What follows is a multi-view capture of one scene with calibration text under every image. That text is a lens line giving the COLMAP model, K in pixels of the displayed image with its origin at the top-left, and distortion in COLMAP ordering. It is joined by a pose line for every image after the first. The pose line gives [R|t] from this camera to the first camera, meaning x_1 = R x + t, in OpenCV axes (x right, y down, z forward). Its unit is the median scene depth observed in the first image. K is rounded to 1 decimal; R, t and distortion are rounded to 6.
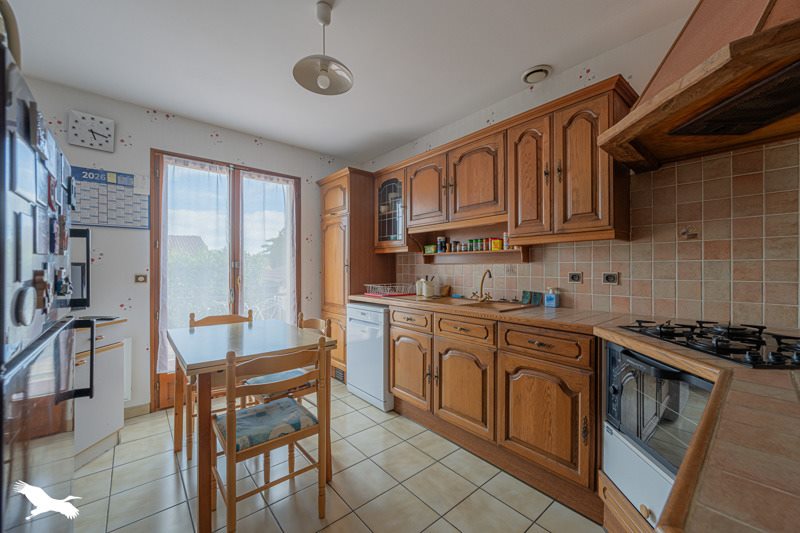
lens RADIAL K [[311.8, 0, 400.2], [0, 311.8, 268.1], [0, 0, 1]] dist [0.000273, 0.000002]
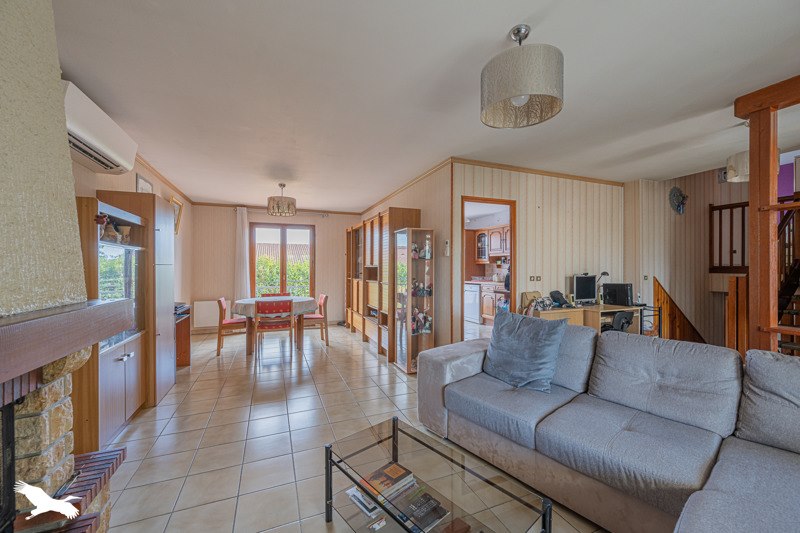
lens RADIAL K [[311.8, 0, 397.8], [0, 311.8, 267.9], [0, 0, 1]] dist [0.000273, 0.000002]
pose [[0.949073, 0.001104, -0.315056, 0.113370], [-0.000717, 0.999999, 0.001346, -0.019954], [0.315057, -0.001052, 0.949072, -1.554069]]
